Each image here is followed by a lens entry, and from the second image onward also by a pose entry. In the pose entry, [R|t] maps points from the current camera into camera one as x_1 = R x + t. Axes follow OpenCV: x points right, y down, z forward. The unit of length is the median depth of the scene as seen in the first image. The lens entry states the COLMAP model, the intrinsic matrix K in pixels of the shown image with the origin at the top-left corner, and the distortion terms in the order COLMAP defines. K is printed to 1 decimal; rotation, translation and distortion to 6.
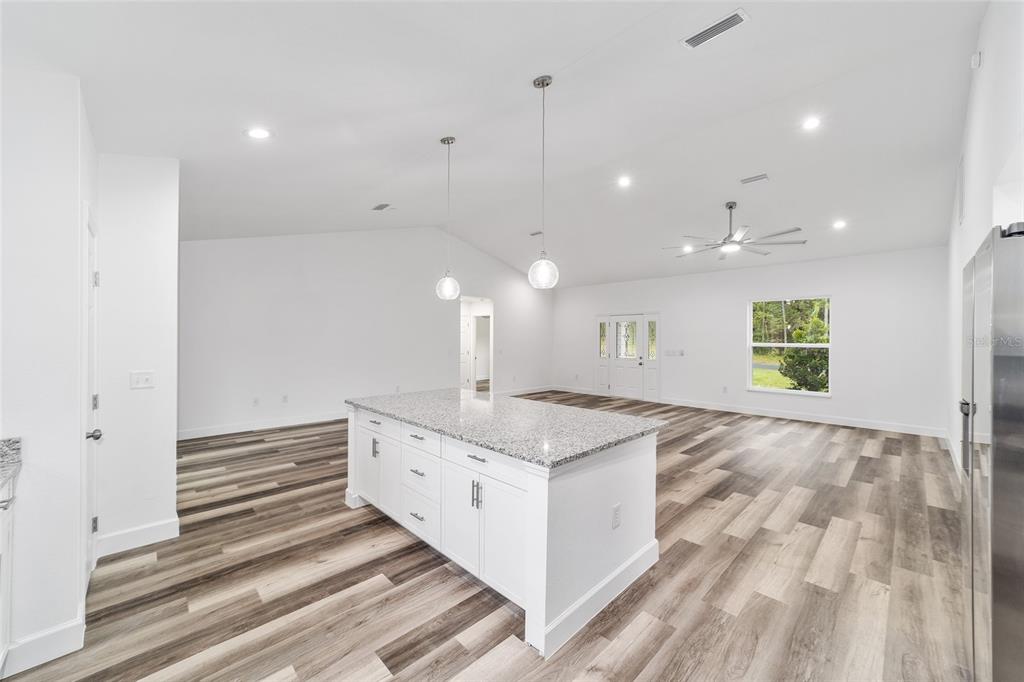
lens RADIAL K [[390.6, 0, 509.7], [0, 390.6, 338.9], [0, 0, 1]] dist [-0.019316, 0.008914]
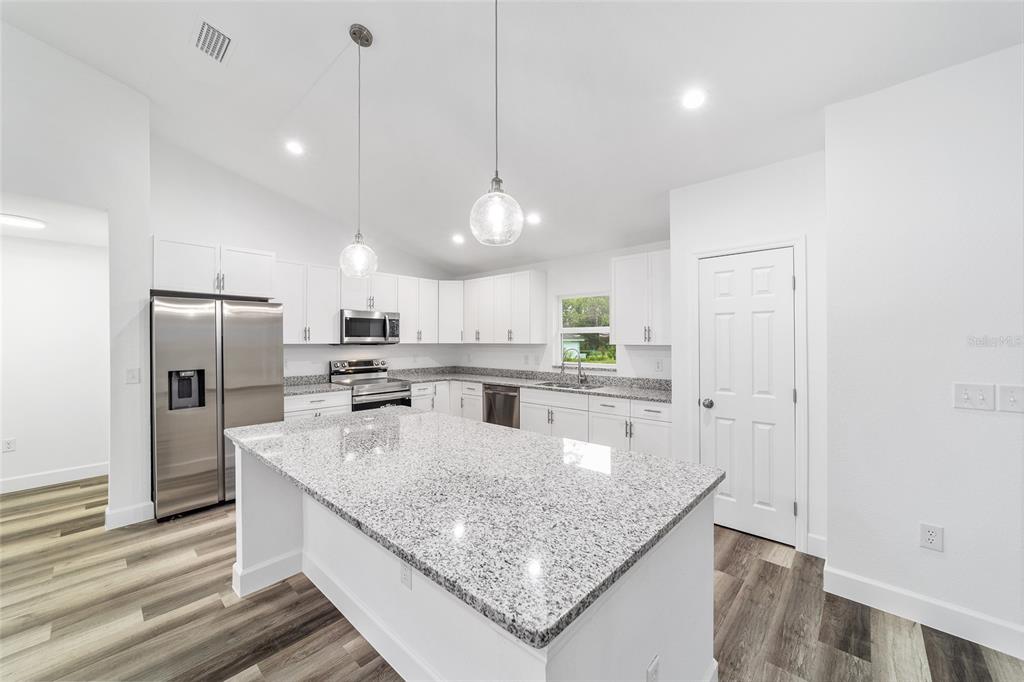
lens RADIAL K [[390.6, 0, 509.7], [0, 390.6, 338.9], [0, 0, 1]] dist [-0.019316, 0.008914]
pose [[-0.998281, -0.000421, -0.058603, -0.088706], [-0.000250, 0.999996, -0.002921, 0.003321], [0.058604, -0.002901, -0.998277, 0.868330]]
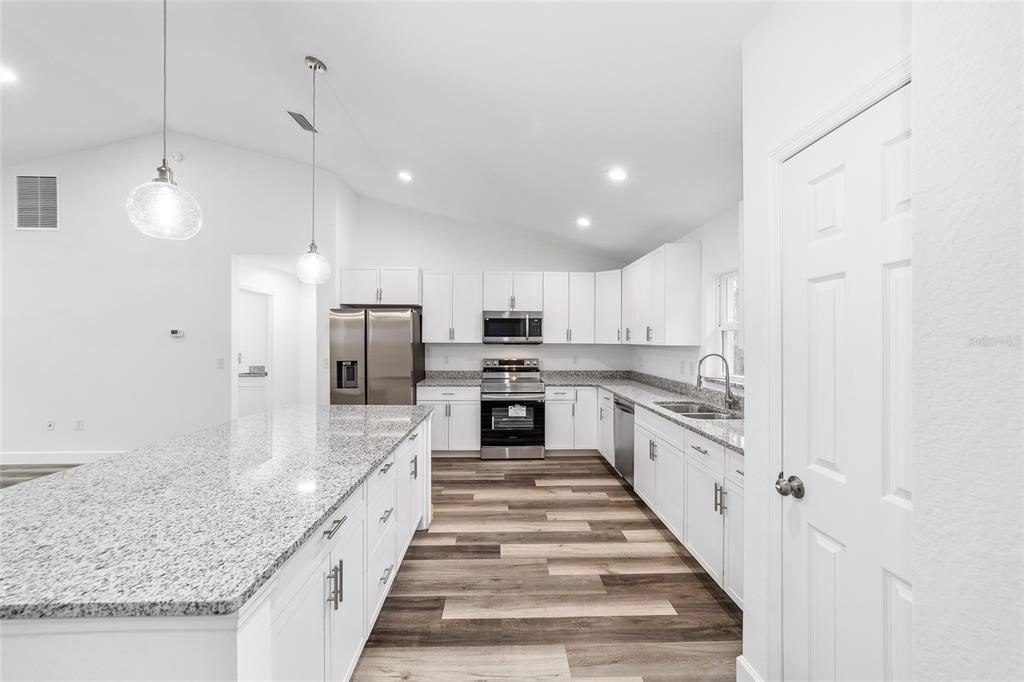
lens RADIAL K [[390.6, 0, 509.7], [0, 390.6, 338.9], [0, 0, 1]] dist [-0.019316, 0.008914]
pose [[-0.737229, -0.002694, 0.675637, -0.420102], [-0.003604, 0.999994, 0.000055, 0.001841], [-0.675633, -0.002395, -0.737234, 0.640121]]
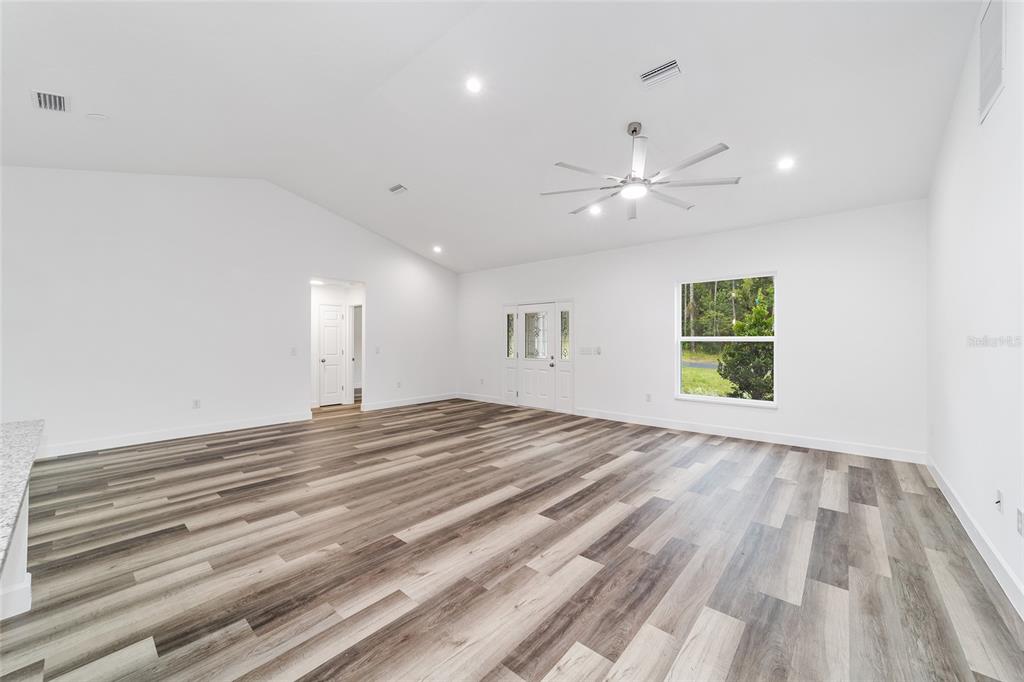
lens RADIAL K [[390.6, 0, 509.7], [0, 390.6, 338.9], [0, 0, 1]] dist [-0.019316, 0.008914]
pose [[0.996354, -0.003915, 0.085225, 0.298765], [0.004215, 0.999986, -0.003338, 0.021421], [-0.085210, 0.003685, 0.996356, 0.352012]]
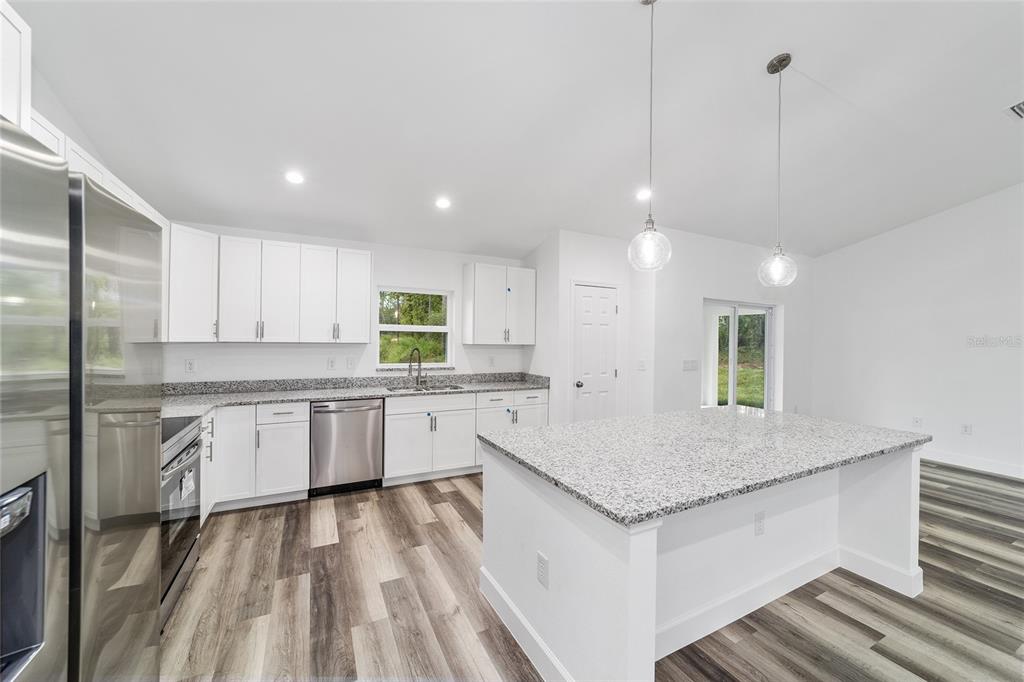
lens RADIAL K [[390.6, 0, 509.7], [0, 390.6, 338.9], [0, 0, 1]] dist [-0.019316, 0.008914]
pose [[-0.290781, -0.006966, -0.956764, 0.400229], [-0.015235, 0.999880, -0.002650, 0.002515], [0.956668, 0.013806, -0.290852, 0.449755]]
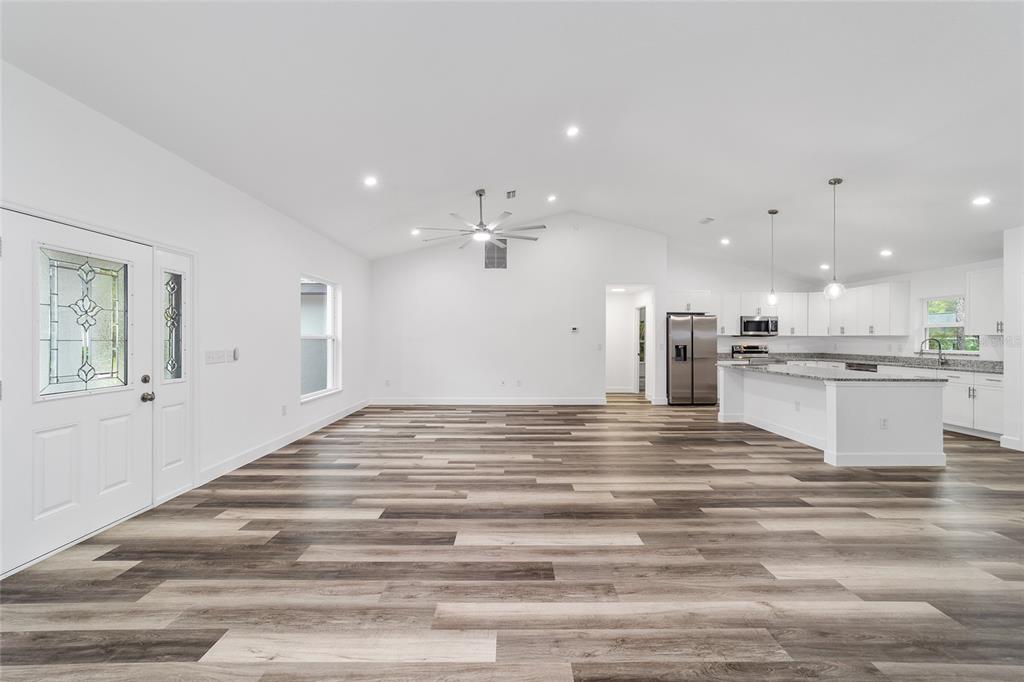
lens RADIAL K [[390.6, 0, 509.7], [0, 390.6, 338.9], [0, 0, 1]] dist [-0.019316, 0.008914]
pose [[-0.718361, -0.005311, 0.695650, -0.170995], [-0.003724, 0.999986, 0.003789, 0.021598], [-0.695661, 0.000131, -0.718371, 1.668333]]
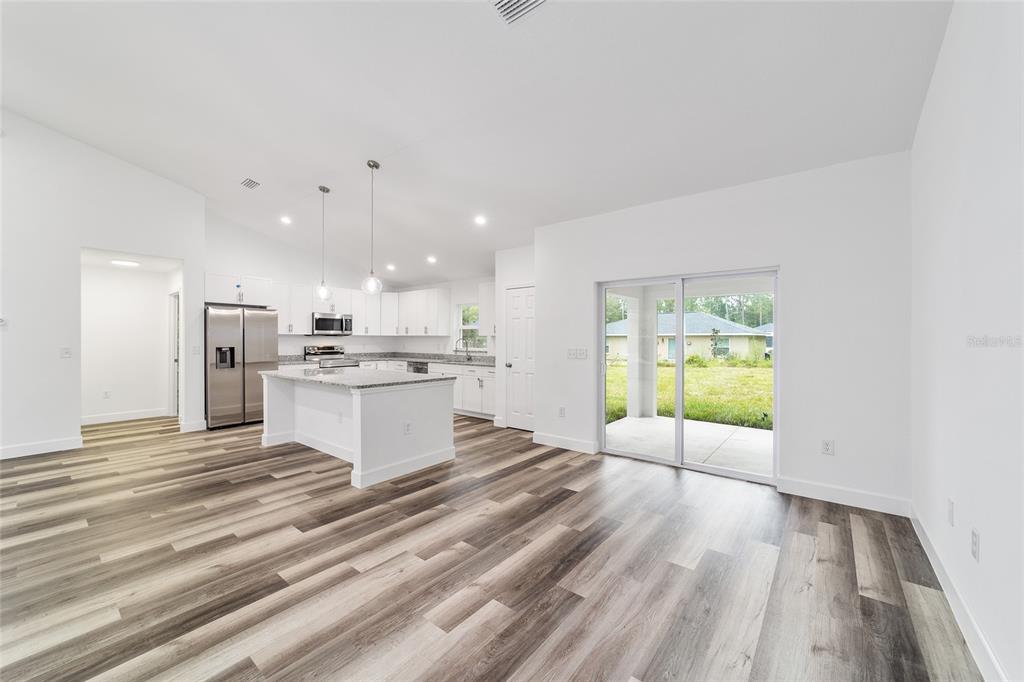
lens RADIAL K [[397.3, 0, 505.0], [0, 397.3, 338.3], [0, 0, 1]] dist [0.000021, 0.000241]
pose [[-0.993947, -0.005979, -0.109701, -0.263588], [-0.005964, 0.999982, -0.000461, 0.019731], [0.109702, 0.000196, -0.993965, 1.384672]]
